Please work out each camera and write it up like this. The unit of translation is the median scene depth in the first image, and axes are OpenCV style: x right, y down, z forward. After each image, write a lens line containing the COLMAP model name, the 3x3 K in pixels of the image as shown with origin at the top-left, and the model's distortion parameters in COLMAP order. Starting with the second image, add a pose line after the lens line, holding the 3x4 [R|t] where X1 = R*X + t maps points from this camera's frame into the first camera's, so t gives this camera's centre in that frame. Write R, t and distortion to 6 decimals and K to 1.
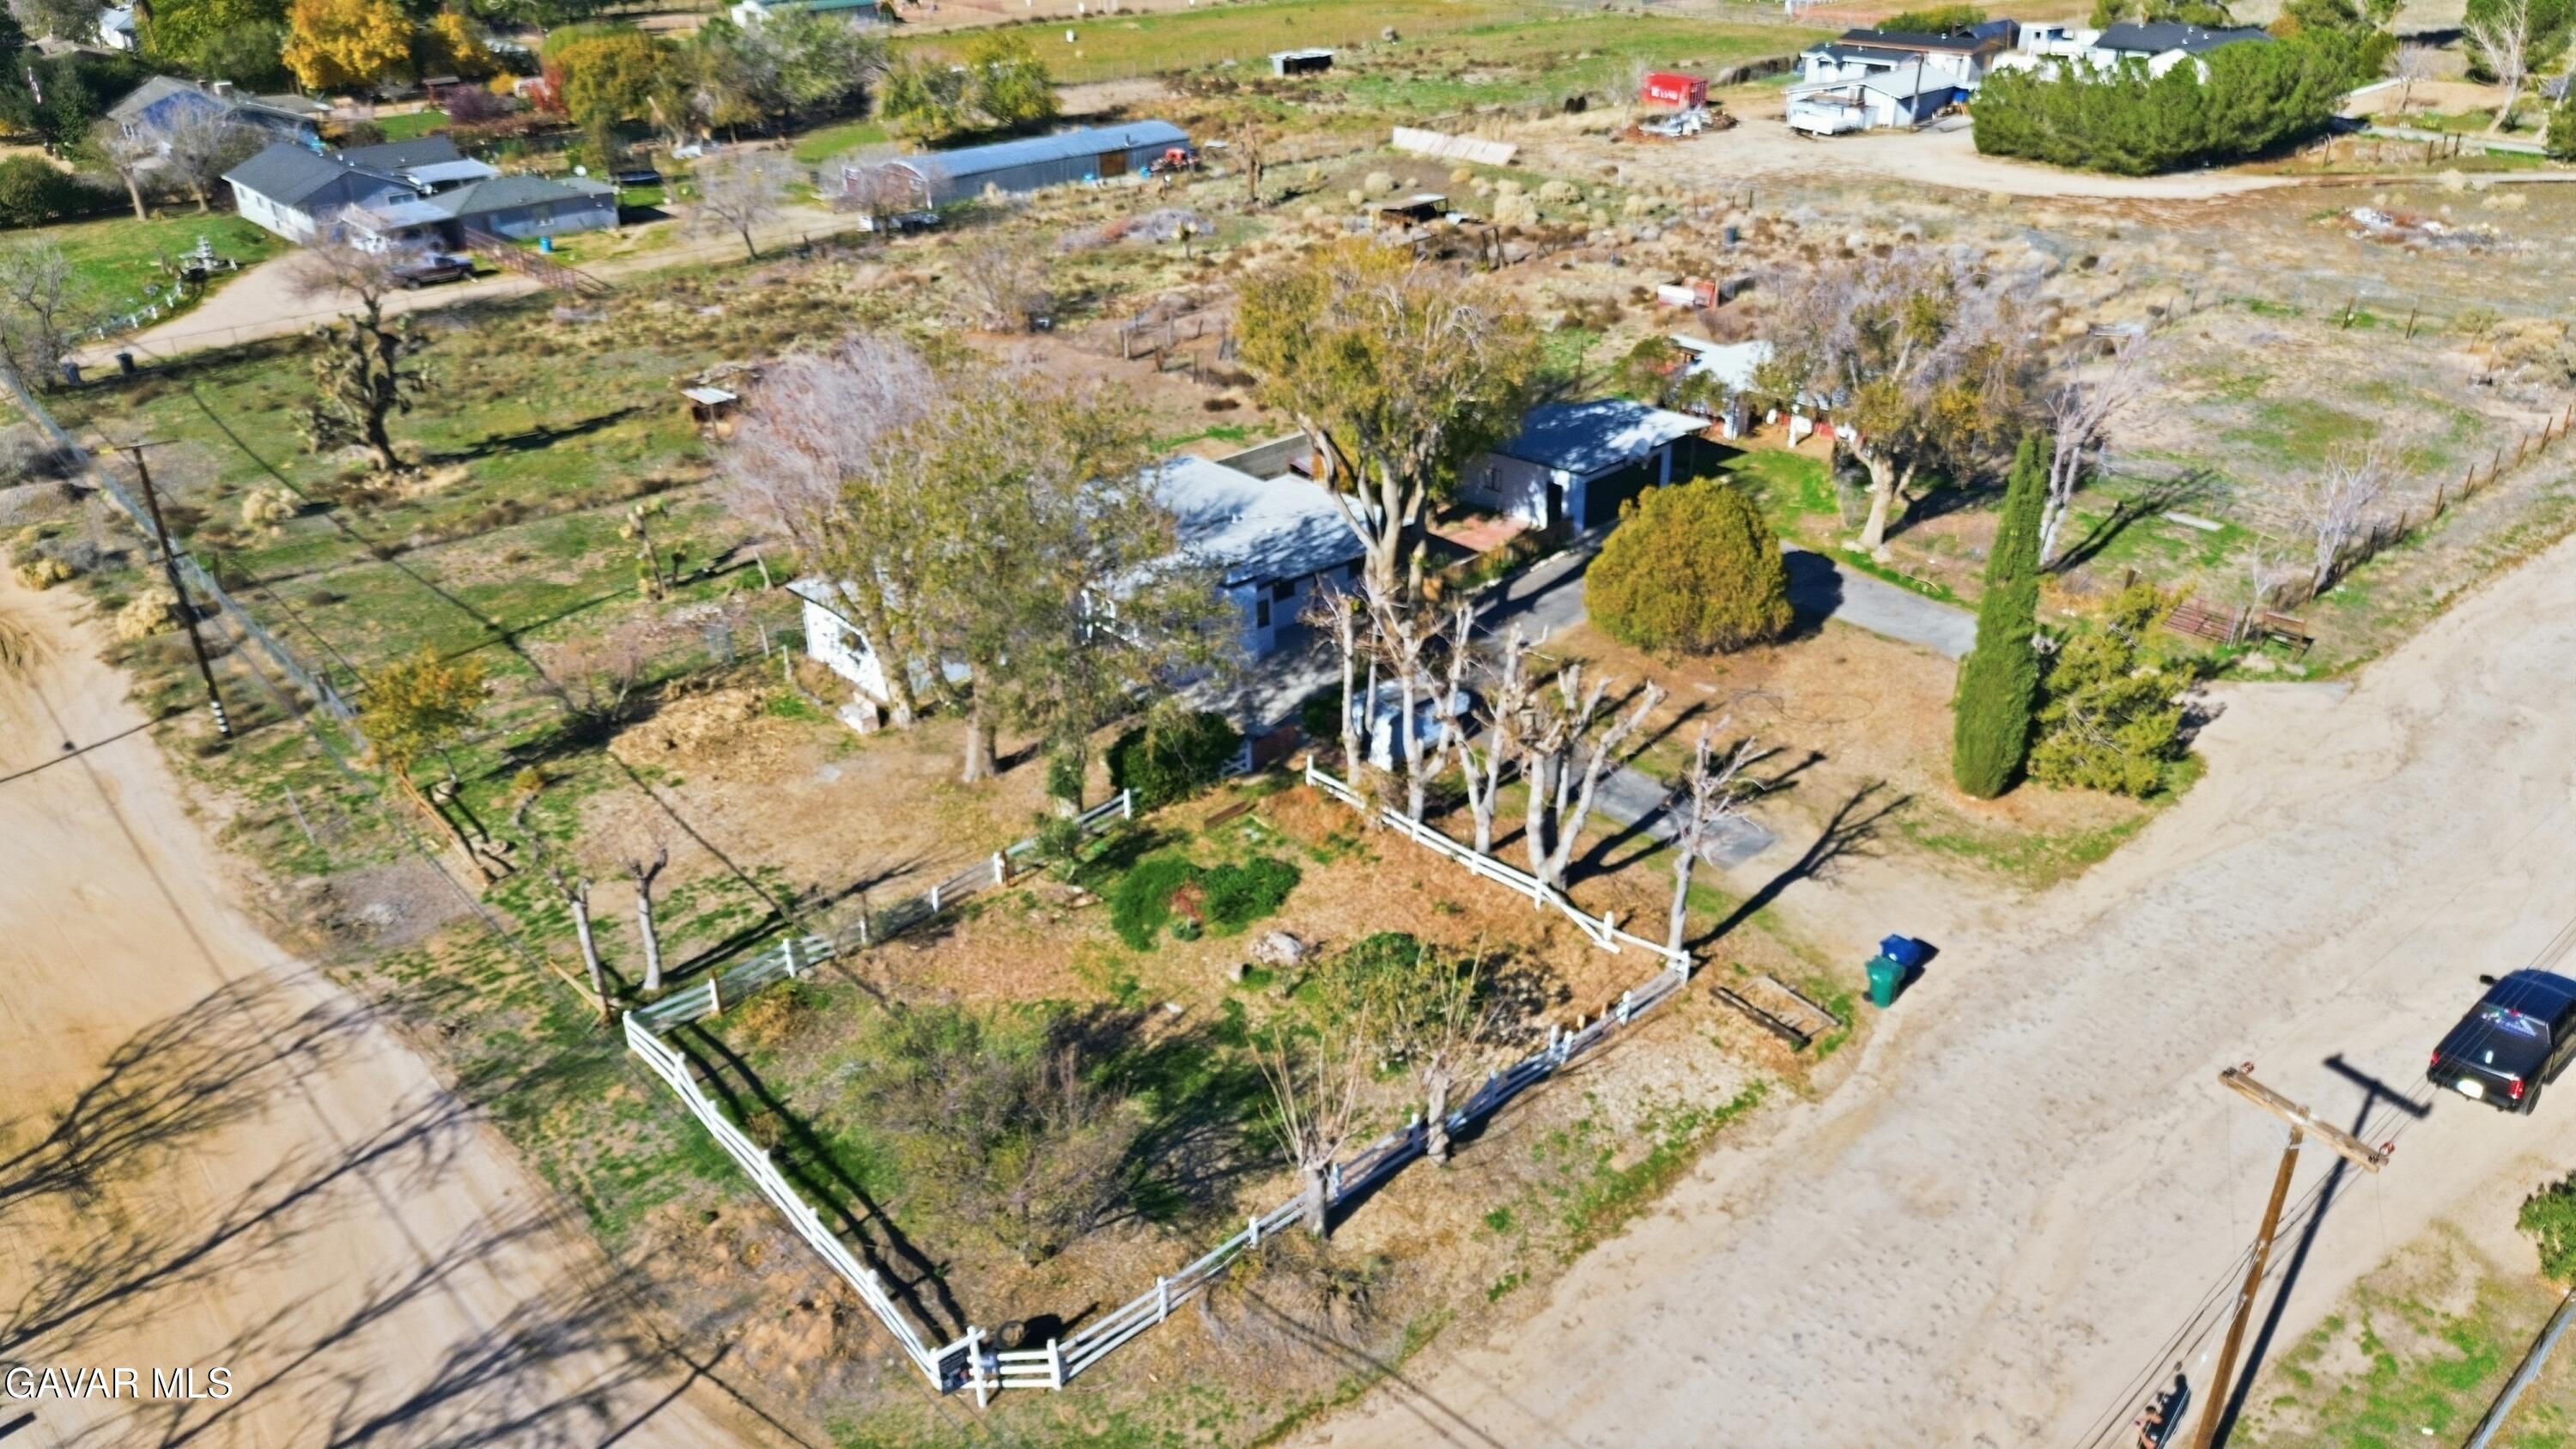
lens RADIAL K [[1832.6, 0, 1287.8], [0, 1832.6, 715.9], [0, 0, 1]] dist [0.071281, -0.073090]
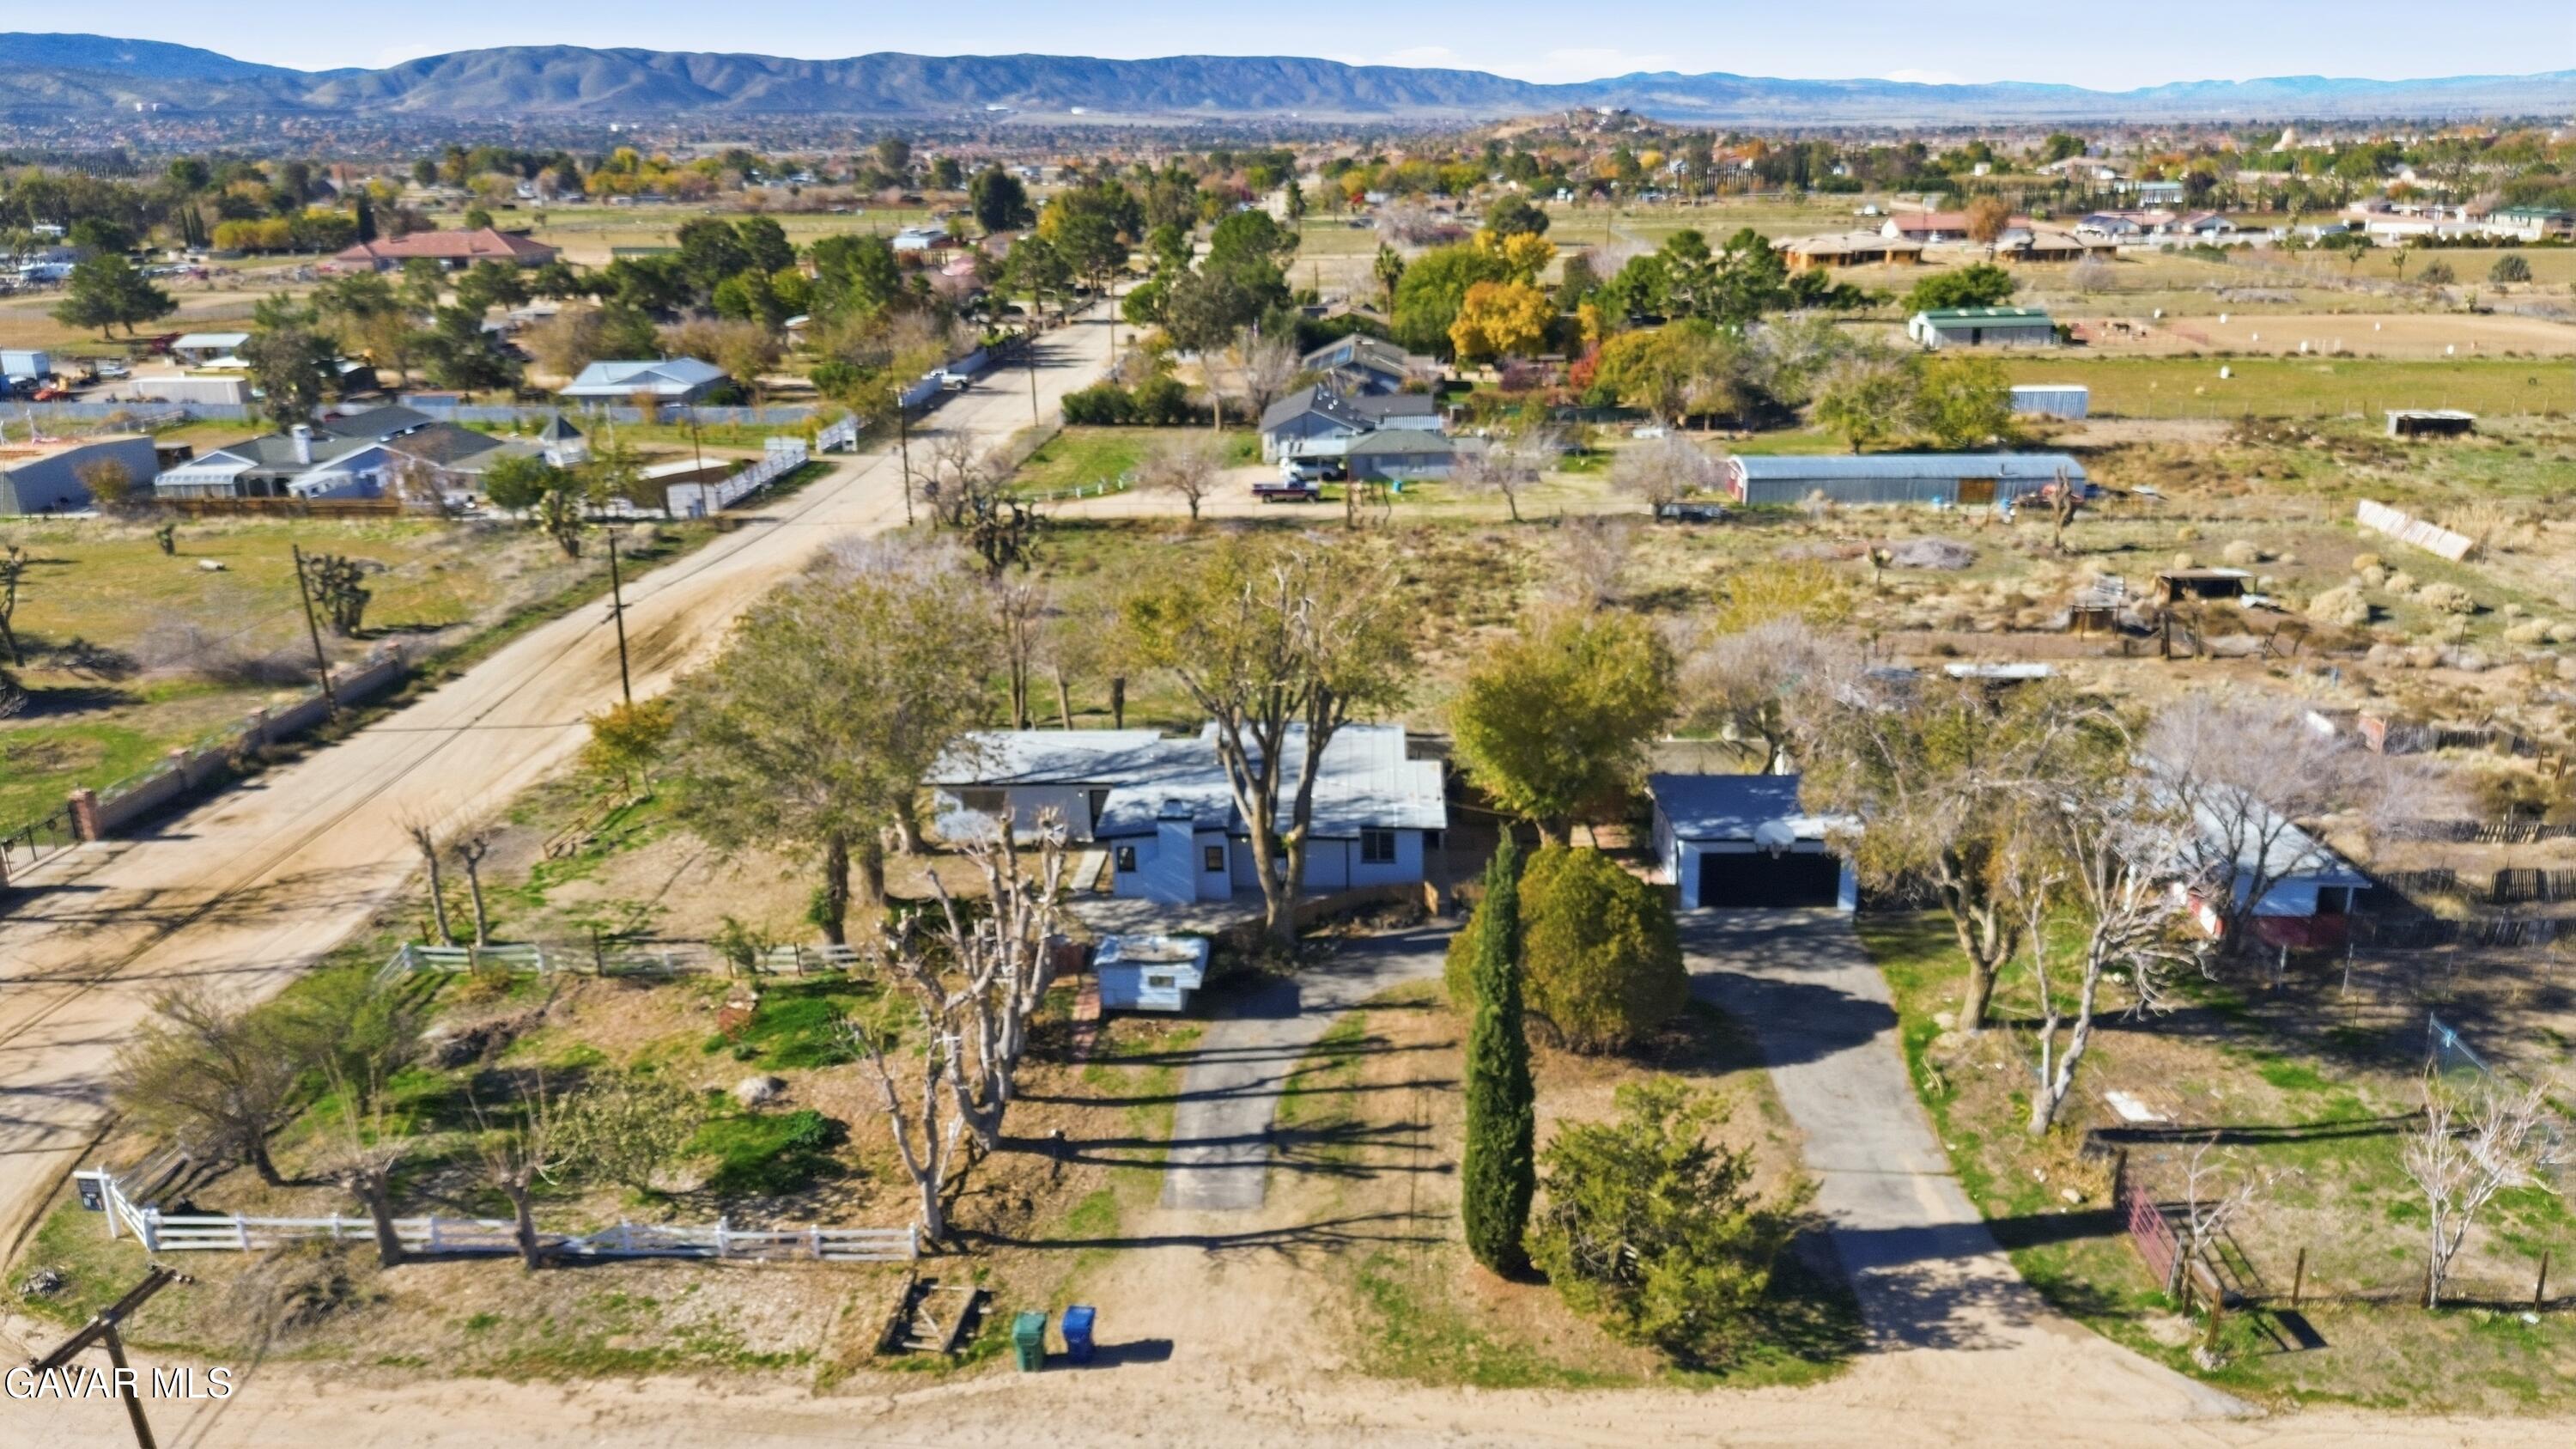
lens RADIAL K [[1832.6, 0, 1287.8], [0, 1832.6, 715.9], [0, 0, 1]] dist [0.071281, -0.073090]
pose [[0.716620, 0.220973, -0.661534, 0.581828], [-0.319393, 0.947160, -0.029608, -0.098968], [0.620035, 0.232507, 0.749331, 0.201707]]
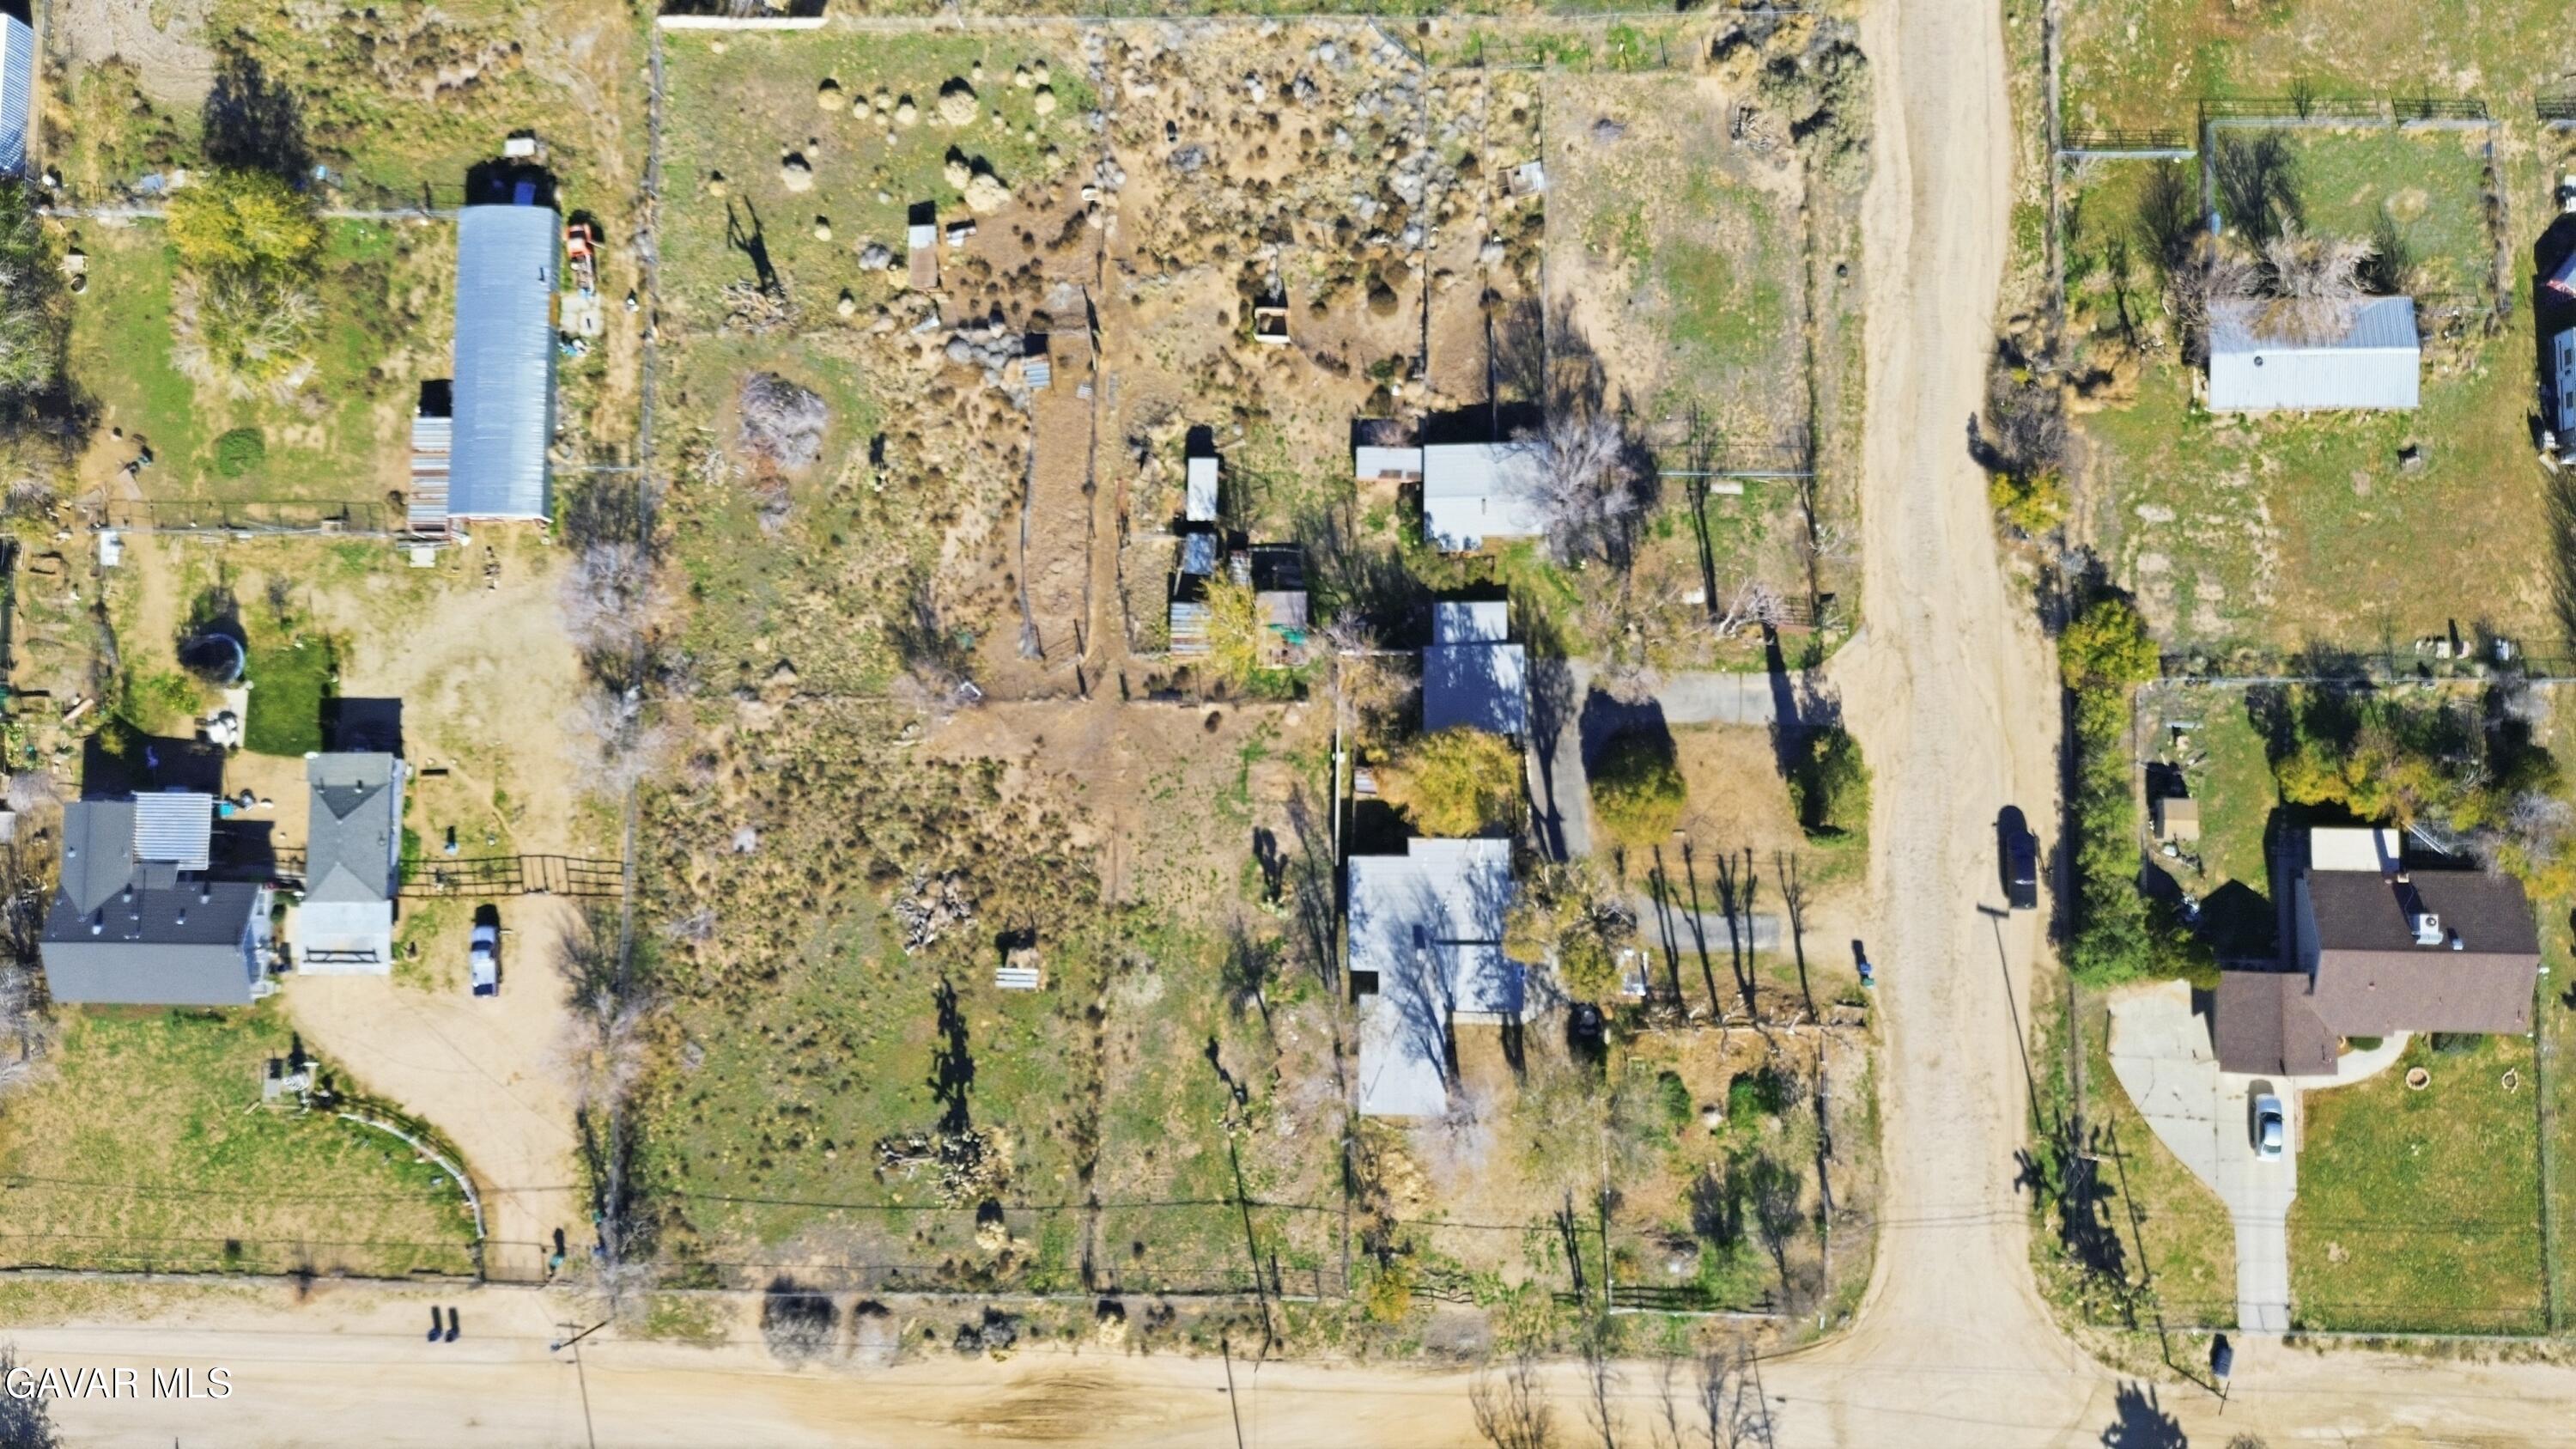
lens RADIAL K [[1832.6, 0, 1287.8], [0, 1832.6, 715.9], [0, 0, 1]] dist [0.071281, -0.073090]
pose [[0.668464, -0.742292, 0.046455, -0.074808], [0.368714, 0.384991, 0.846069, -1.777997], [-0.645915, -0.548438, 0.531046, 0.158581]]
